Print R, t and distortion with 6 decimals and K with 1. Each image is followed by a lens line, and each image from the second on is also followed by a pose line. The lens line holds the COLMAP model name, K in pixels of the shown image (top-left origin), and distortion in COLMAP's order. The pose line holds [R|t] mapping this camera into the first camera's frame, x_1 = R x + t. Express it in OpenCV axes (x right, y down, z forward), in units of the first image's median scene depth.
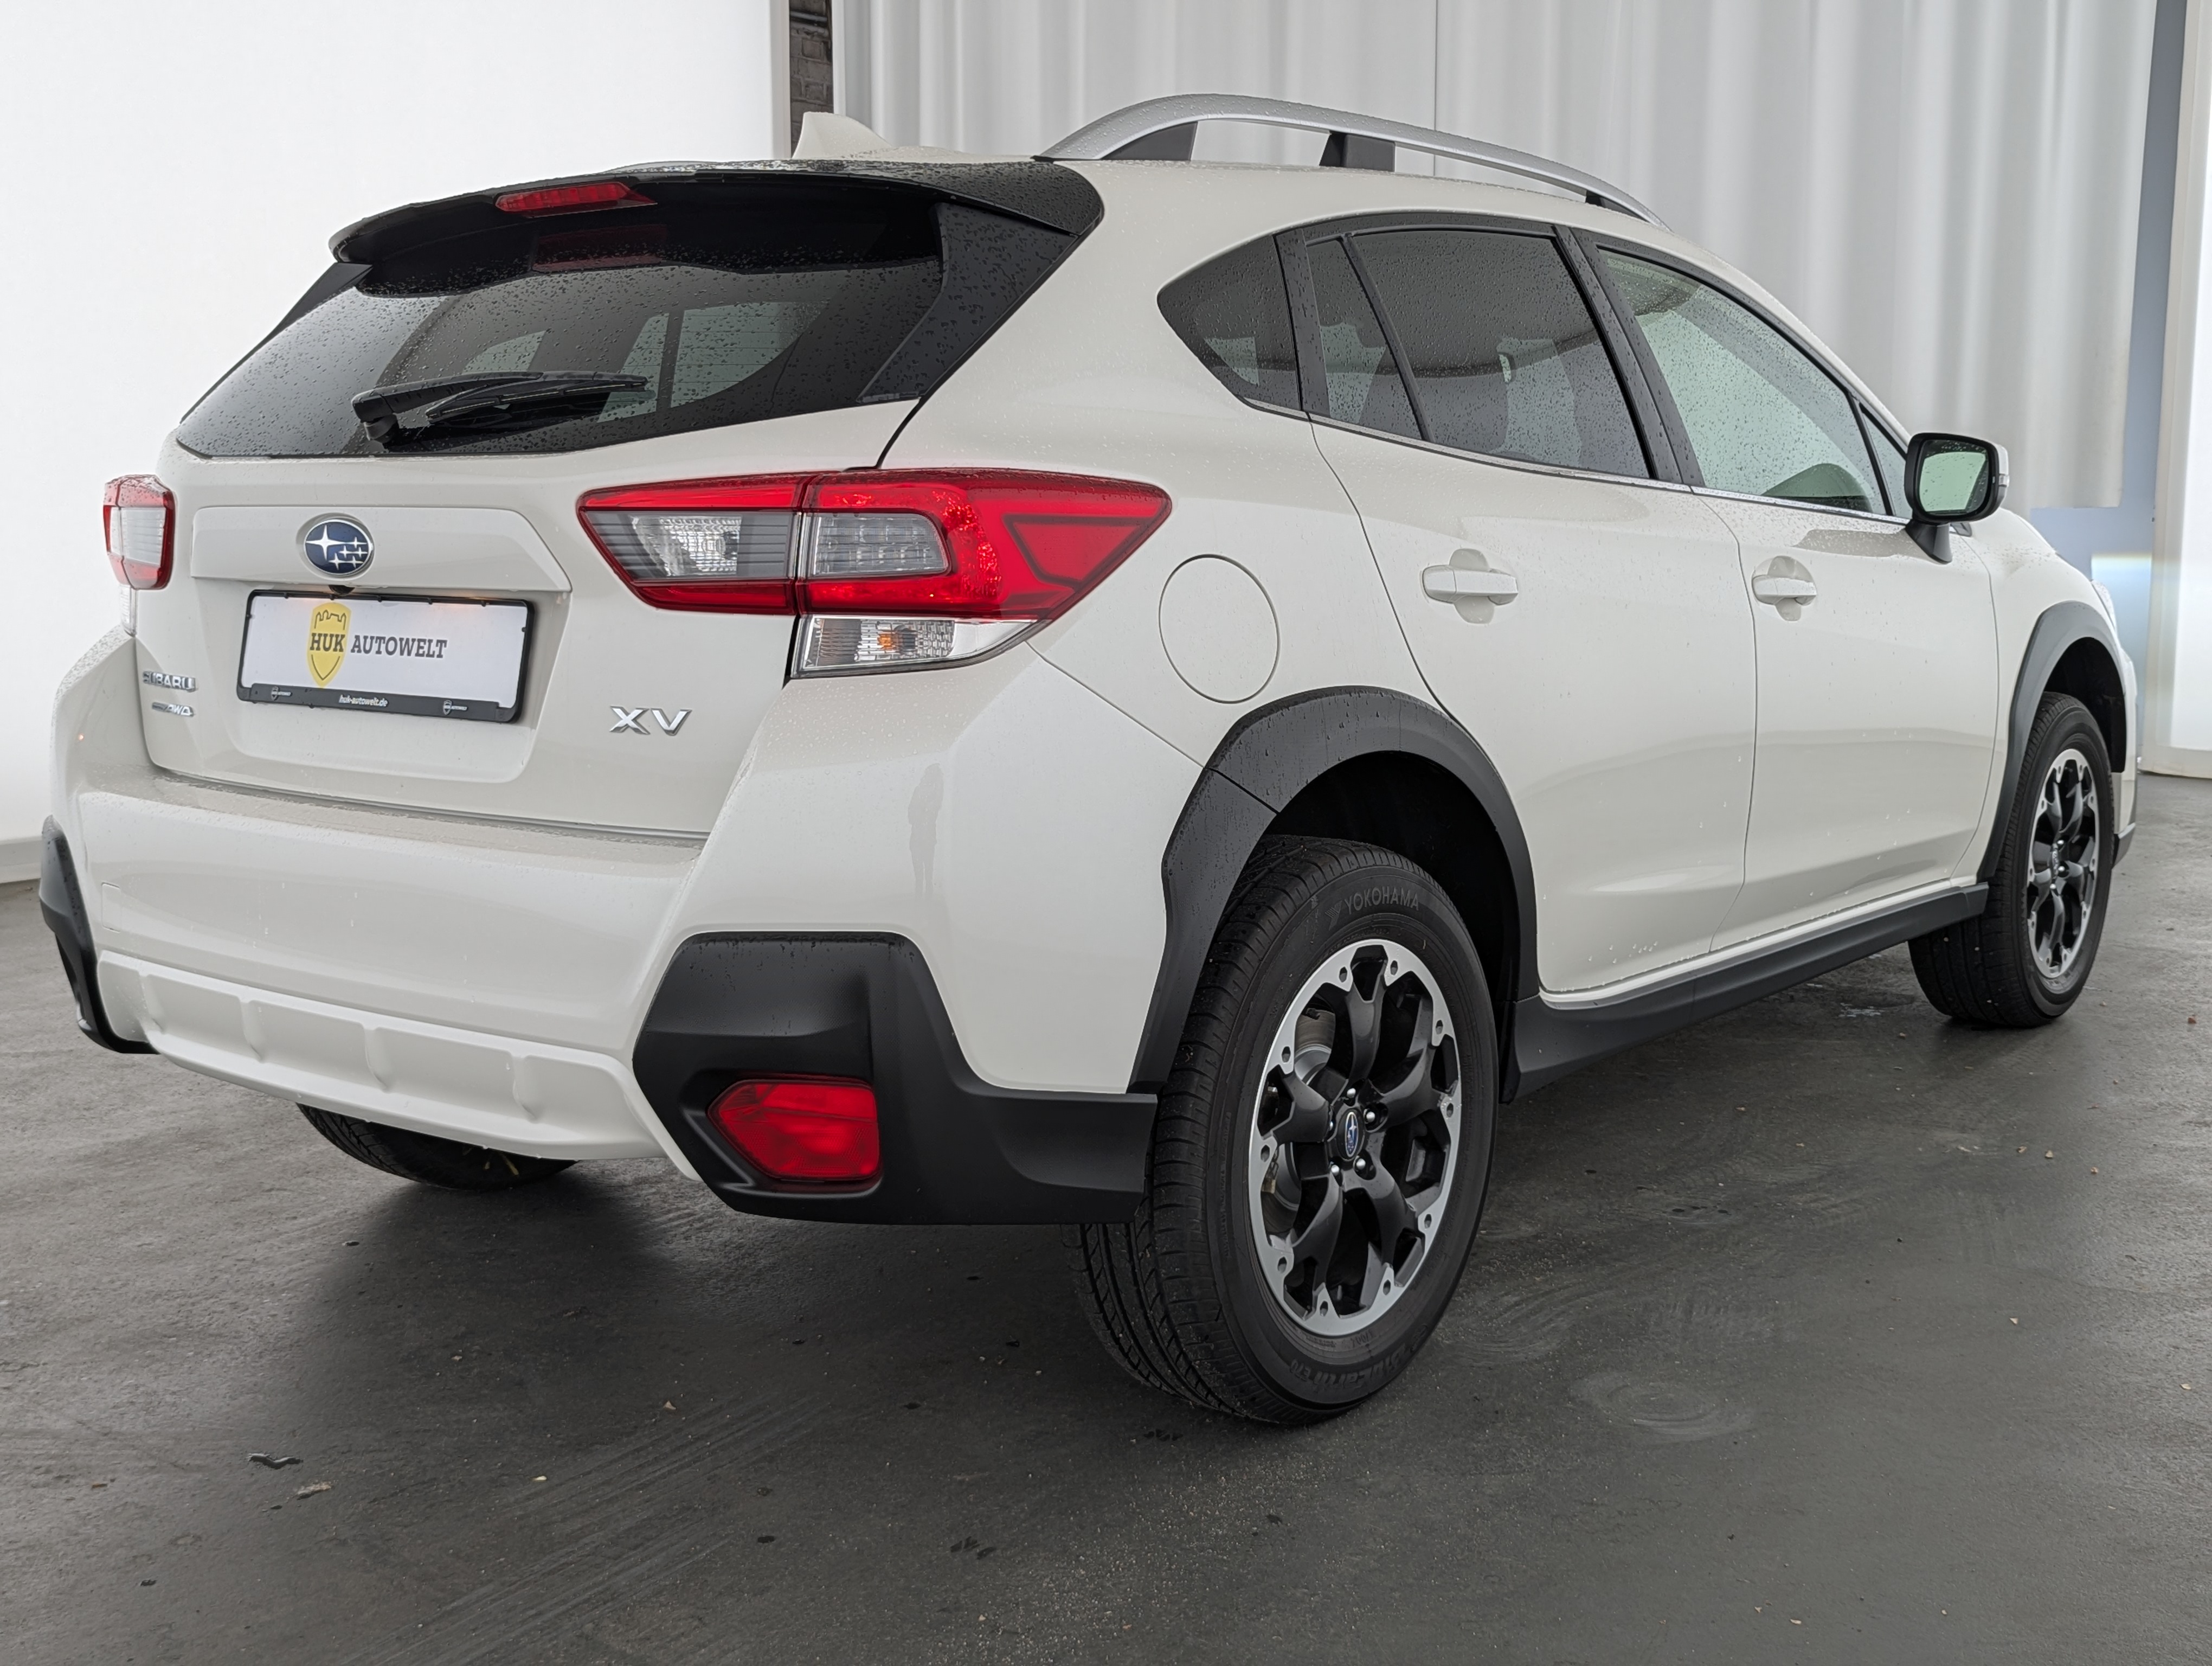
lens RADIAL K [[2142.7, 0, 1148.2], [0, 2142.7, 794.1], [0, 0, 1]] dist [0.023900, -0.007950]
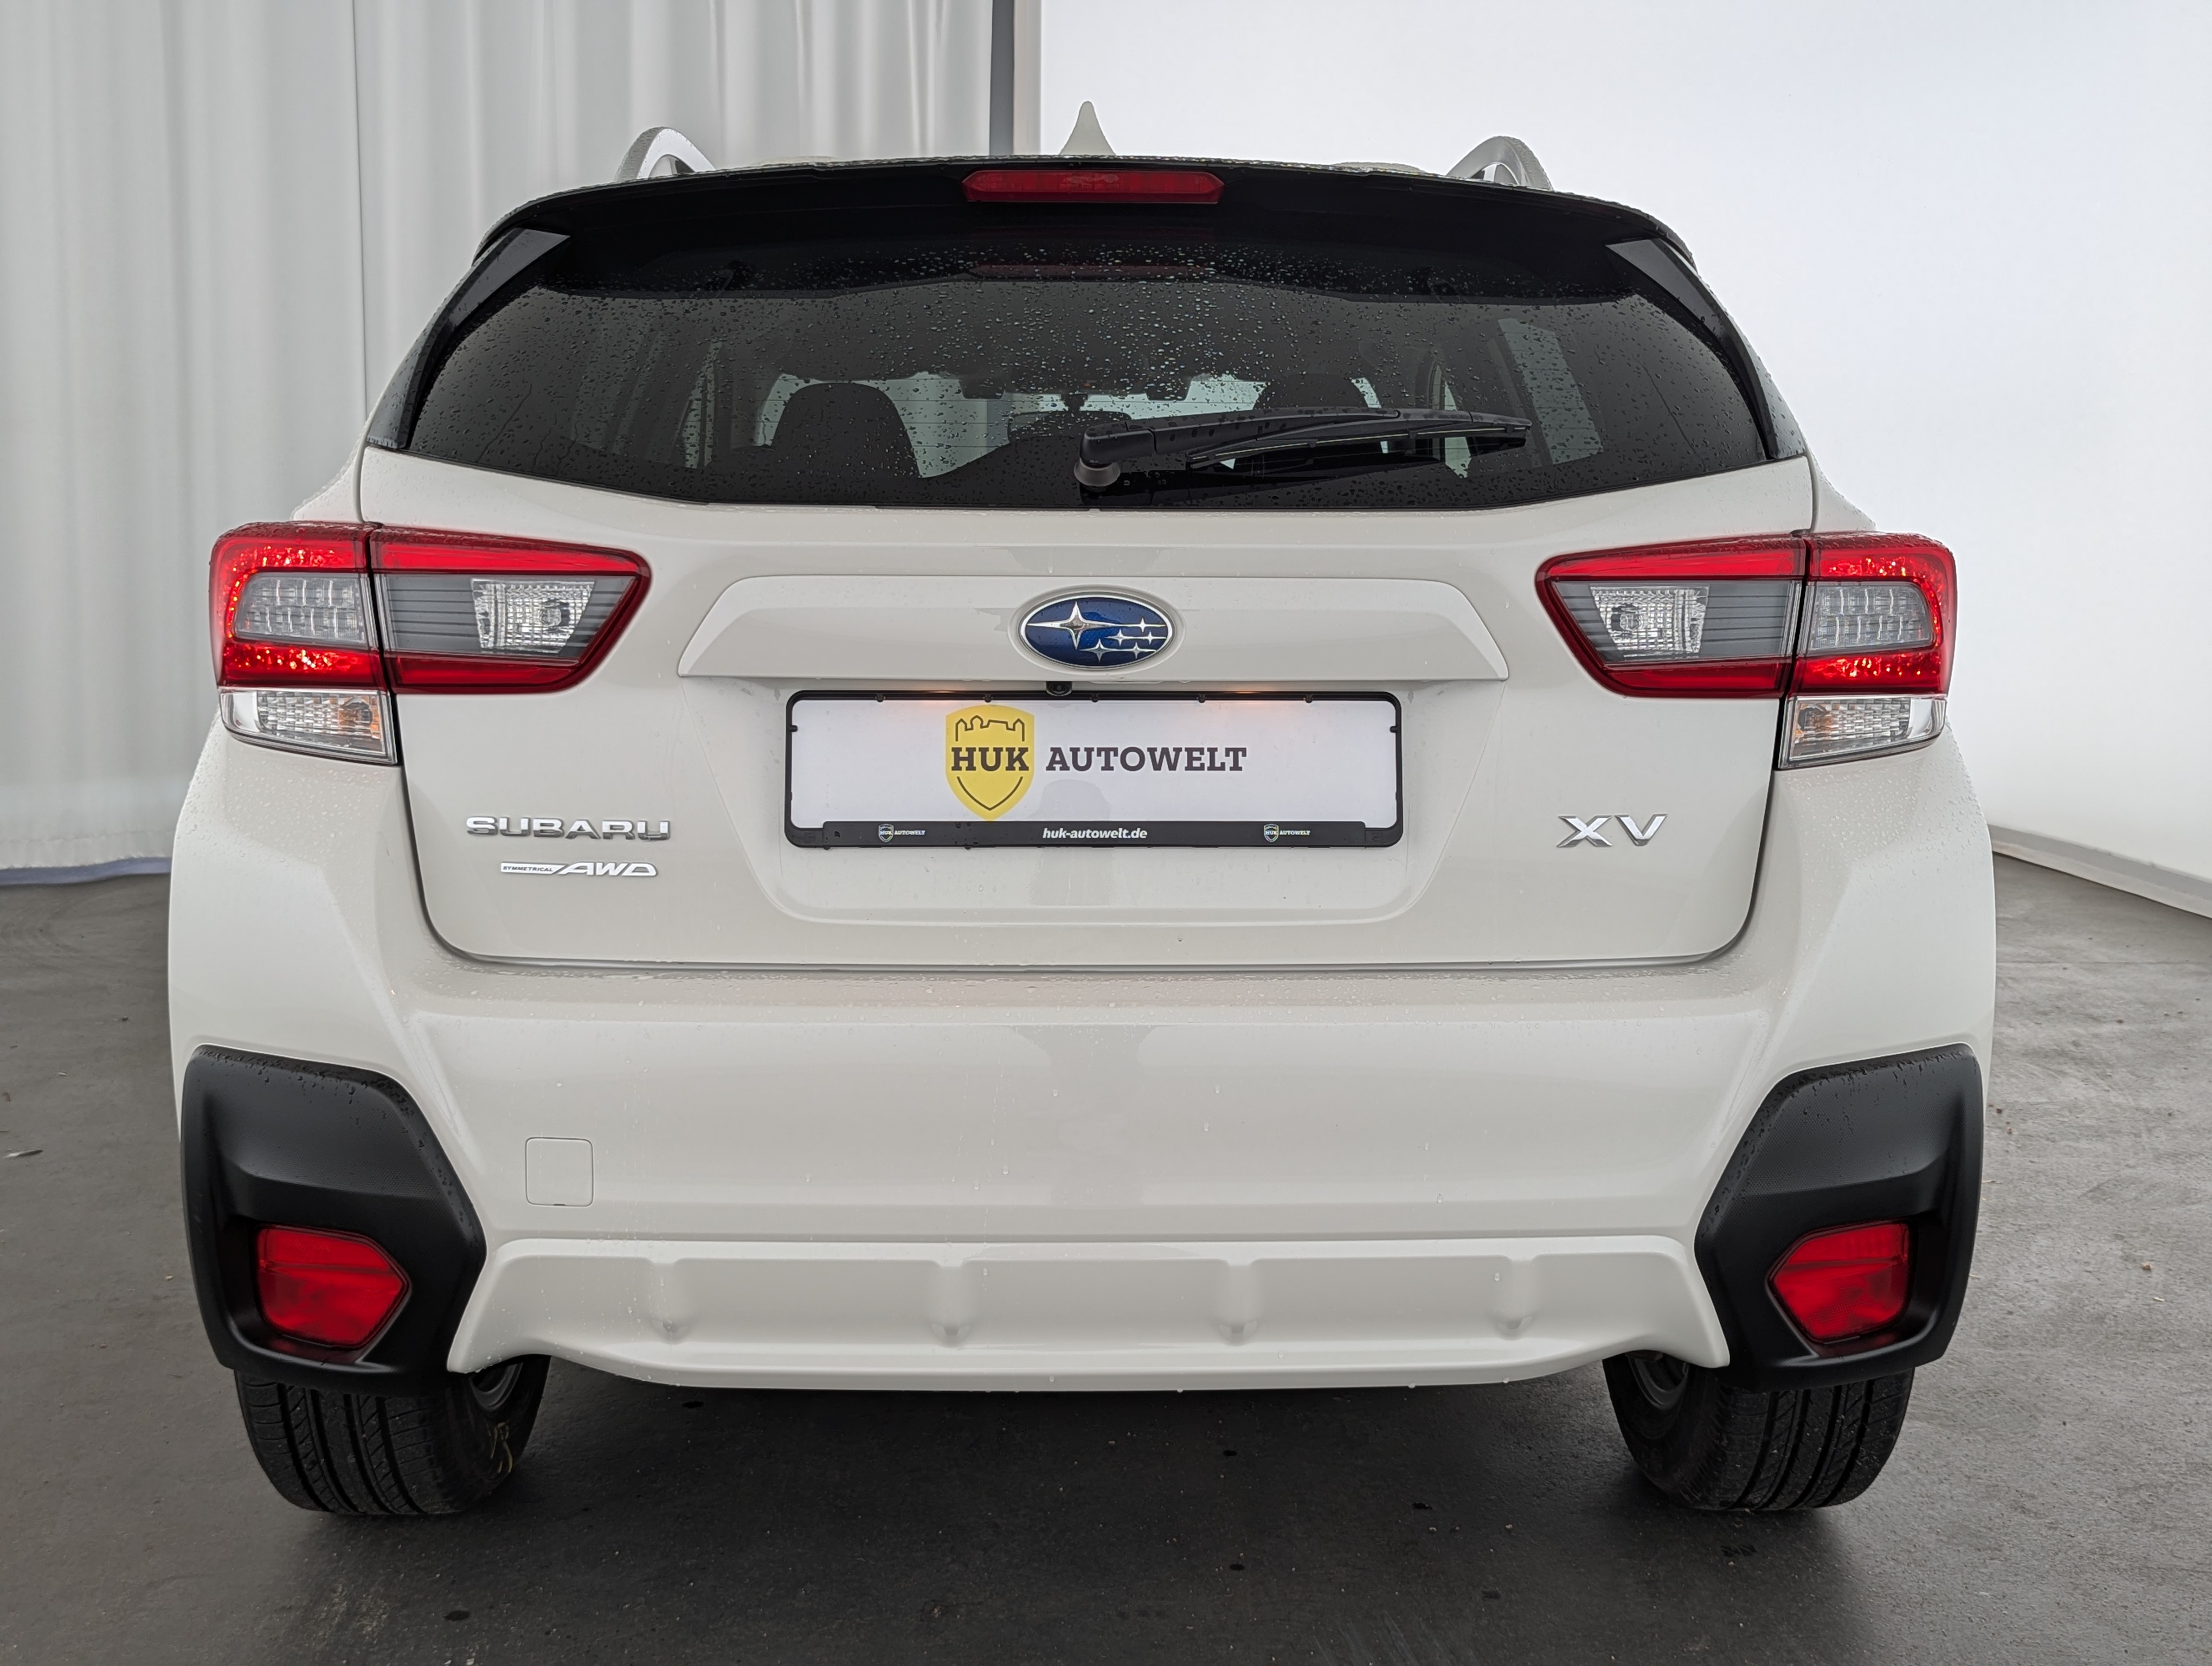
lens RADIAL K [[1770.9, 0, 1106.4], [0, 1770.9, 787.9], [0, 0, 1]] dist [0.067847, 0.000152]
pose [[0.816234, -0.065687, 0.573975, -0.735055], [0.073702, 0.997237, 0.009316, -0.066411], [-0.573001, 0.034699, 0.818820, 0.500030]]
